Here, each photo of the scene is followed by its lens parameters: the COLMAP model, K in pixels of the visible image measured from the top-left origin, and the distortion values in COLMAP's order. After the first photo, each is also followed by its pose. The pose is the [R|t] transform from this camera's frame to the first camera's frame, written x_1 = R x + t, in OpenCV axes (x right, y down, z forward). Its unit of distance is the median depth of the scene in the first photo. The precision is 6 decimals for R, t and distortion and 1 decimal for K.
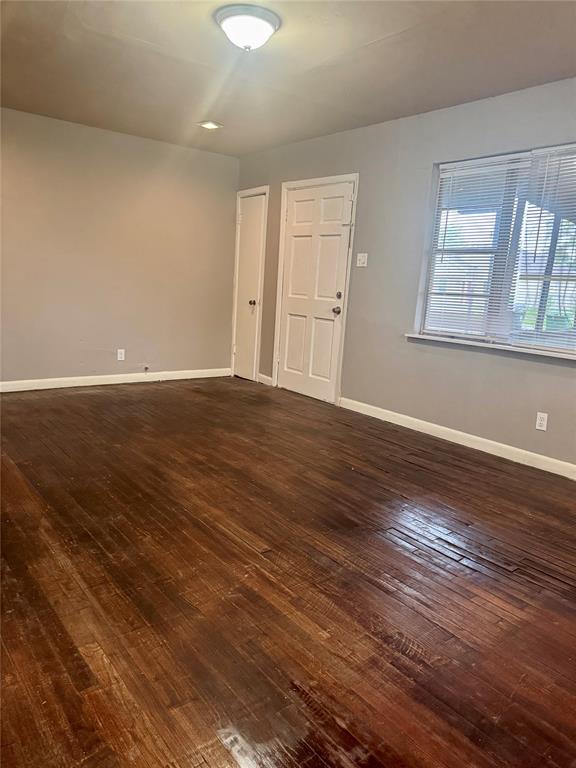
lens RADIAL K [[535.0, 0, 293.7], [0, 535.0, 384.2], [0, 0, 1]] dist [0.007799, -0.026313]
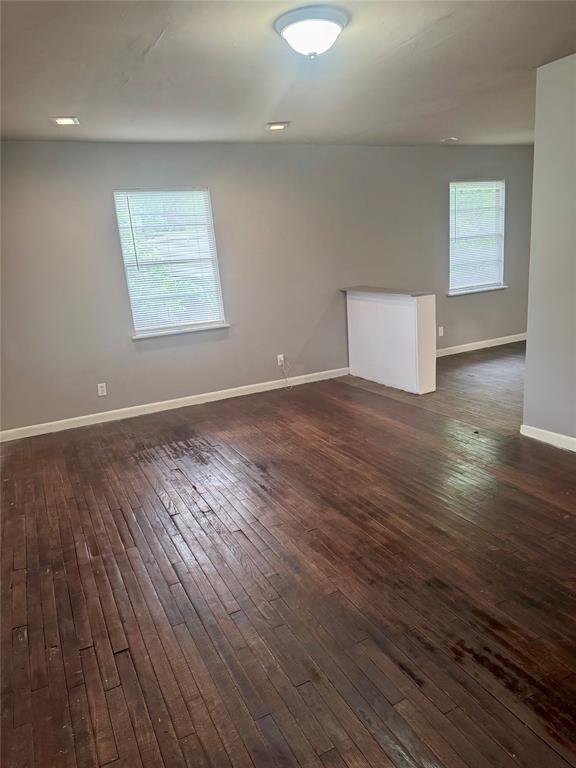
lens RADIAL K [[535.0, 0, 288.5], [0, 535.0, 382.6], [0, 0, 1]] dist [0.007799, -0.026313]
pose [[-0.974261, -0.029573, 0.223475, -0.232555], [0.069454, 0.903752, 0.422385, -0.440914], [-0.214457, 0.427034, -0.878436, 1.732088]]
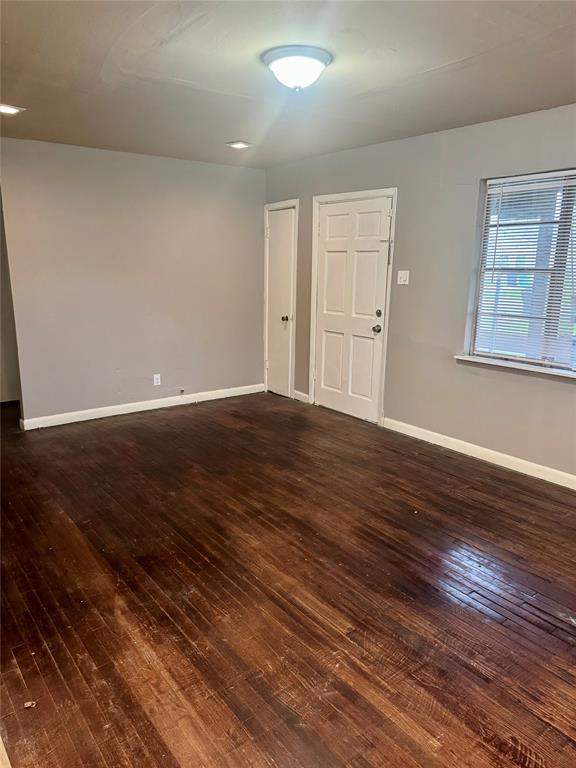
lens RADIAL K [[535.0, 0, 286.3], [0, 535.0, 381.3], [0, 0, 1]] dist [0.007799, -0.026313]
pose [[0.998455, -0.041472, -0.036974, -0.079783], [0.042495, 0.998723, 0.027317, -0.118005], [0.035793, -0.028846, 0.998943, 0.033073]]
